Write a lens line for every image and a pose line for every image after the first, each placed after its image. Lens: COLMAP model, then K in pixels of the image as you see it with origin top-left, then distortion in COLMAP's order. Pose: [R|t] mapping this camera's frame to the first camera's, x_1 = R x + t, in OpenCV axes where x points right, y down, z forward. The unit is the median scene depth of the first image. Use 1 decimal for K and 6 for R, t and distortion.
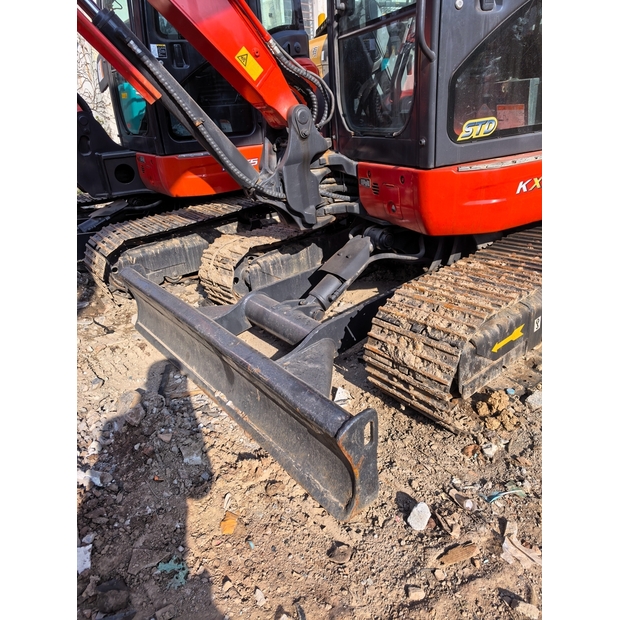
lens RADIAL K [[440.8, 0, 308.6], [0, 440.8, 303.9], [0, 0, 1]] dist [0.069717, -0.087081]
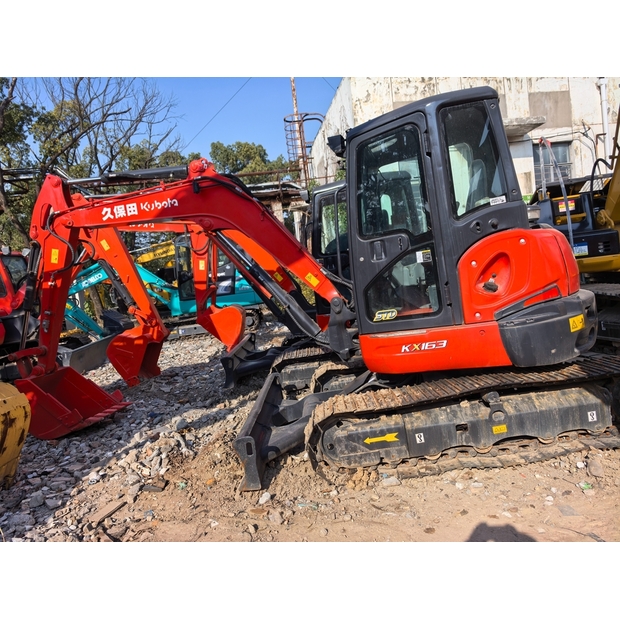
lens RADIAL K [[440.8, 0, 308.6], [0, 440.8, 303.9], [0, 0, 1]] dist [0.069717, -0.087081]
pose [[0.756042, 0.011699, -0.654419, 1.303007], [-0.199138, 0.956552, -0.212961, 0.005028], [0.623494, 0.291327, 0.725523, -0.495138]]
